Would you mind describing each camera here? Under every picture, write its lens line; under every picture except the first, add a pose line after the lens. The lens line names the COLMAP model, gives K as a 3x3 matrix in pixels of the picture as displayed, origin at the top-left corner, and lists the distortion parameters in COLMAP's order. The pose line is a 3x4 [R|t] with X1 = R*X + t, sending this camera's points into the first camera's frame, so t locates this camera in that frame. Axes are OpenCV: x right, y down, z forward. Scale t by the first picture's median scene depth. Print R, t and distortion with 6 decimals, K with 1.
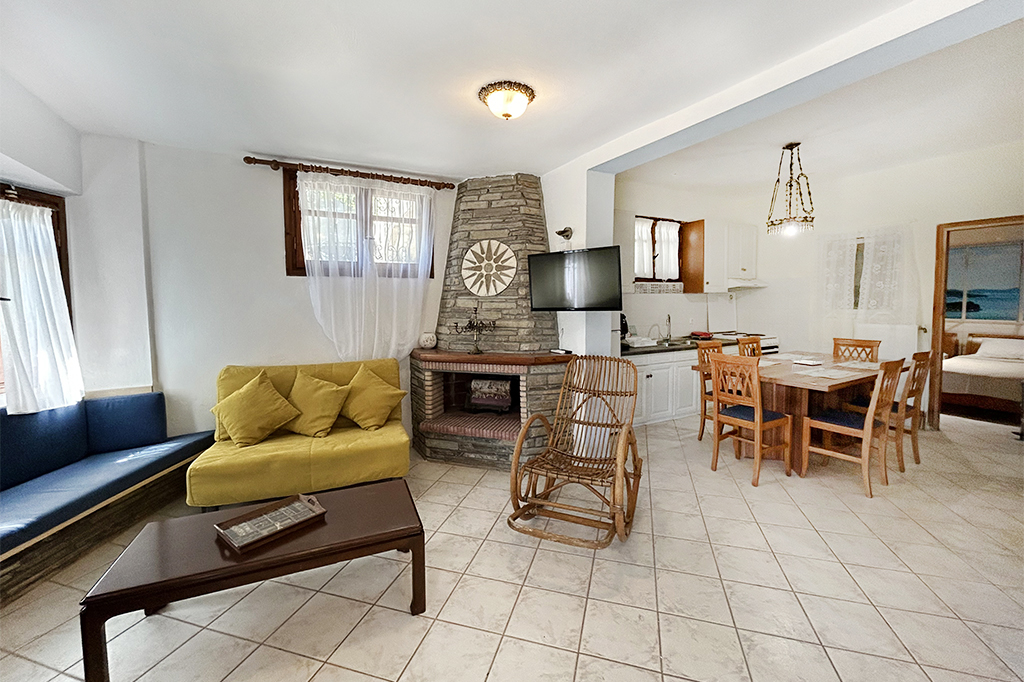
lens RADIAL K [[413.7, 0, 509.0], [0, 413.7, 320.1], [0, 0, 1]] dist [0.000531, 0.000150]
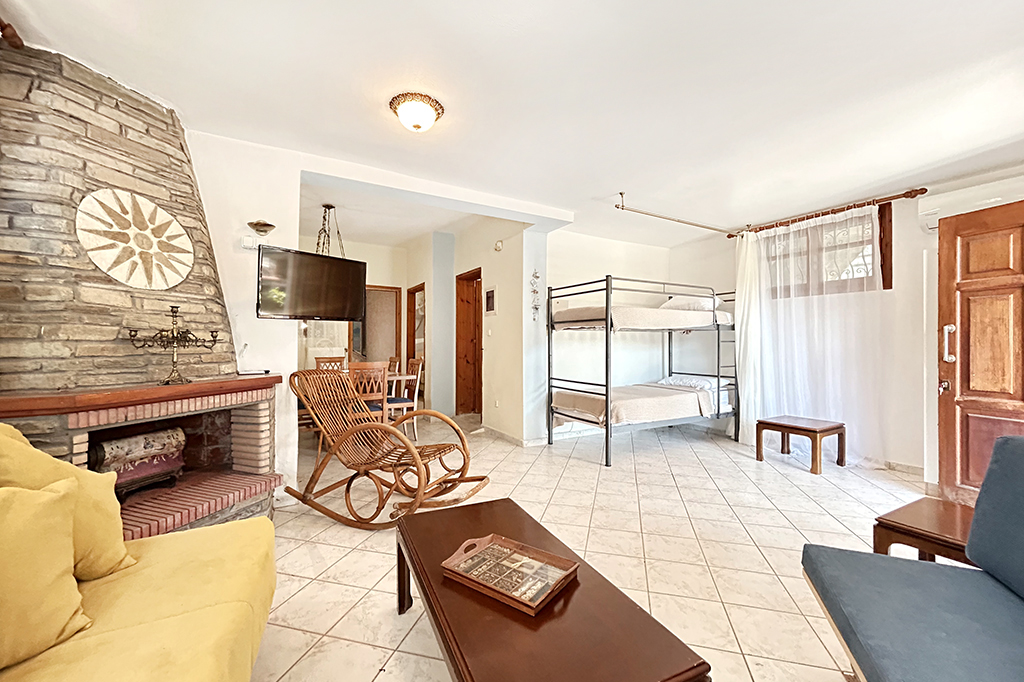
lens RADIAL K [[416.0, 0, 512.0], [0, 416.0, 341.0], [0, 0, 1]] dist [0.000341, 0.000075]
pose [[-0.035888, 0.014751, 0.999247, -0.566580], [0.056092, 0.998345, -0.012723, 0.044517], [-0.997780, 0.055593, -0.036656, 0.438347]]
